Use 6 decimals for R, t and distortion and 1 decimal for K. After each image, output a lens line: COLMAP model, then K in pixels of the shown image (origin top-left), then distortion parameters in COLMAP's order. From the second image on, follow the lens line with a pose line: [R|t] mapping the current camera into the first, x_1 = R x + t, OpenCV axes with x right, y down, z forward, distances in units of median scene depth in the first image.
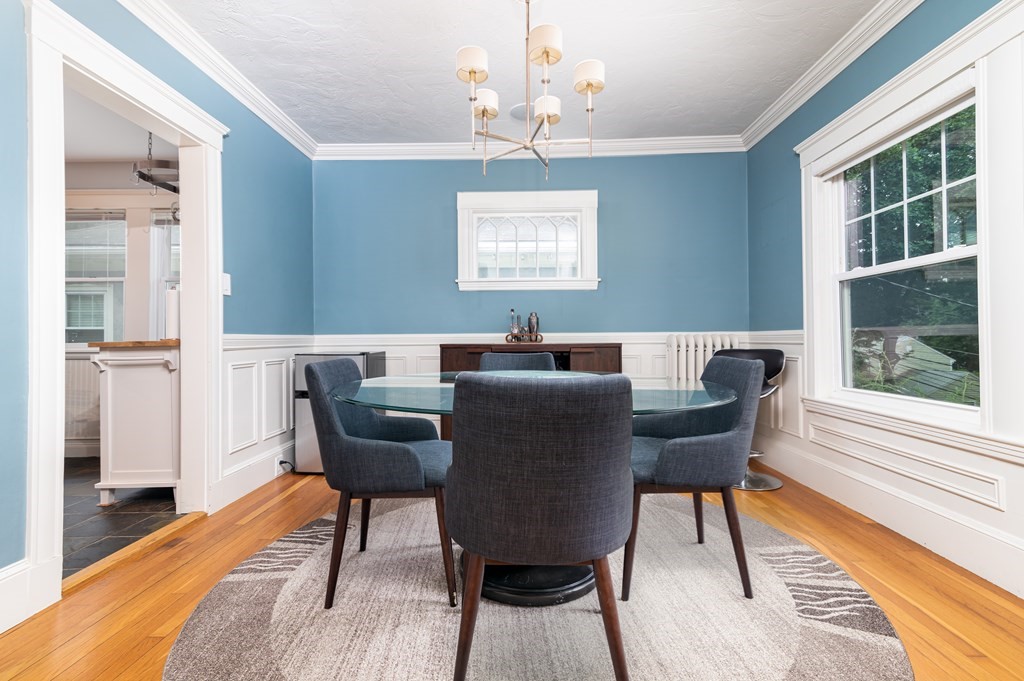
lens RADIAL K [[464.9, 0, 529.7], [0, 464.9, 338.3], [0, 0, 1]] dist [0.019717, -0.001941]
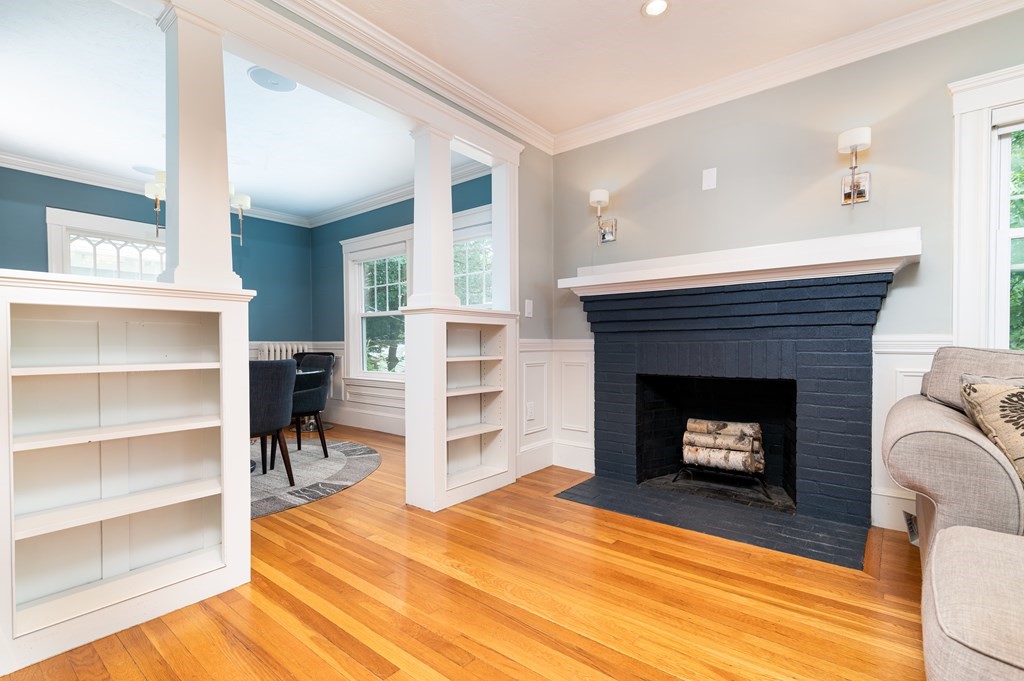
lens RADIAL K [[464.9, 0, 511.4], [0, 464.9, 342.3], [0, 0, 1]] dist [0.019717, -0.001941]
pose [[0.622380, 0.010064, 0.782651, -0.460516], [-0.005289, 0.999949, -0.008652, -0.002584], [-0.782698, 0.001245, 0.622401, -0.684698]]
